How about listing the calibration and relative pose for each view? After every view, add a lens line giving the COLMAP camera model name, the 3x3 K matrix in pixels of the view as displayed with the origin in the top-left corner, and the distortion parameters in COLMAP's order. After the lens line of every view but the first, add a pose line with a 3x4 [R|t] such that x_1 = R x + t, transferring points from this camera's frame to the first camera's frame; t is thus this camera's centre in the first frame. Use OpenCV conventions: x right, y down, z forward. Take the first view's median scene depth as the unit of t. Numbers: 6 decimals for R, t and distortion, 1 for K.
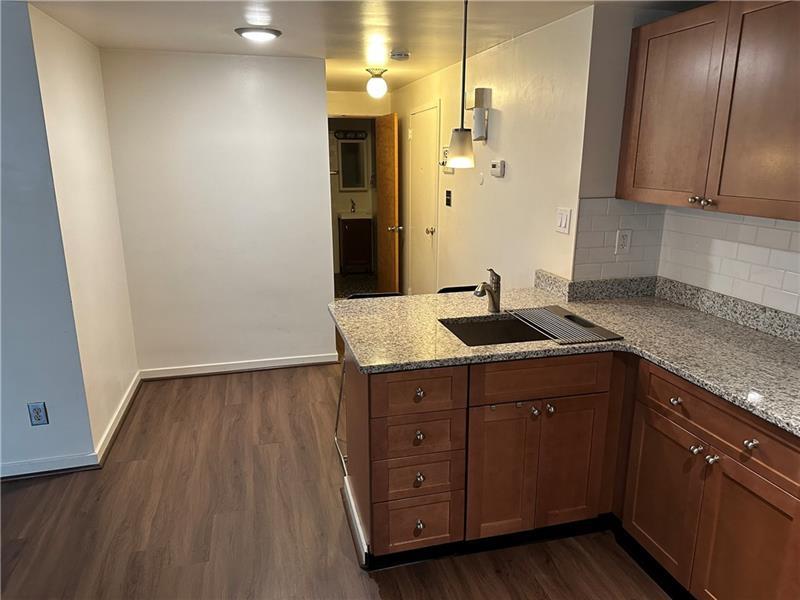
lens RADIAL K [[561.0, 0, 400.0], [0, 561.0, 300.0], [0, 0, 1]] dist [0.137425, -0.192590]
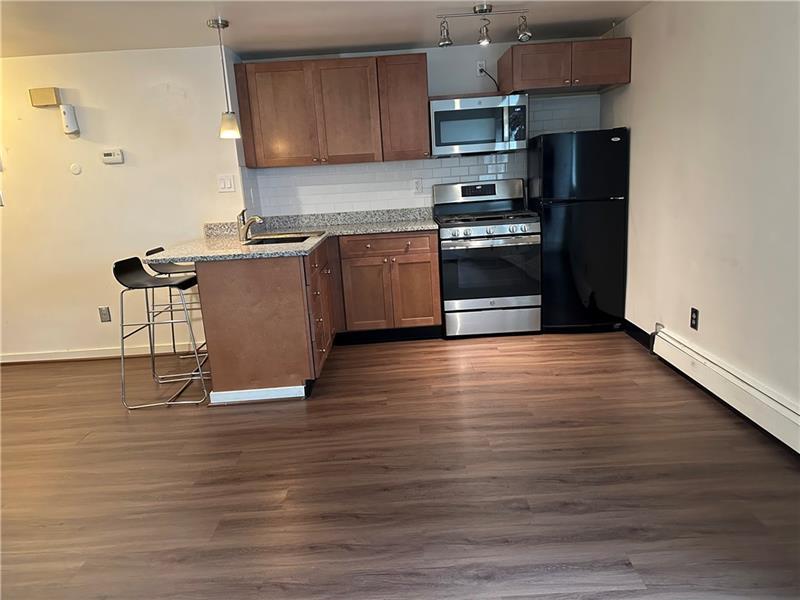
lens RADIAL K [[561.0, 0, 400.0], [0, 561.0, 300.0], [0, 0, 1]] dist [0.137425, -0.192590]
pose [[0.249191, -0.217508, 0.943713, -1.166735], [0.302874, 0.943076, 0.137386, 0.087032], [-0.919876, 0.251590, 0.300884, 0.230247]]
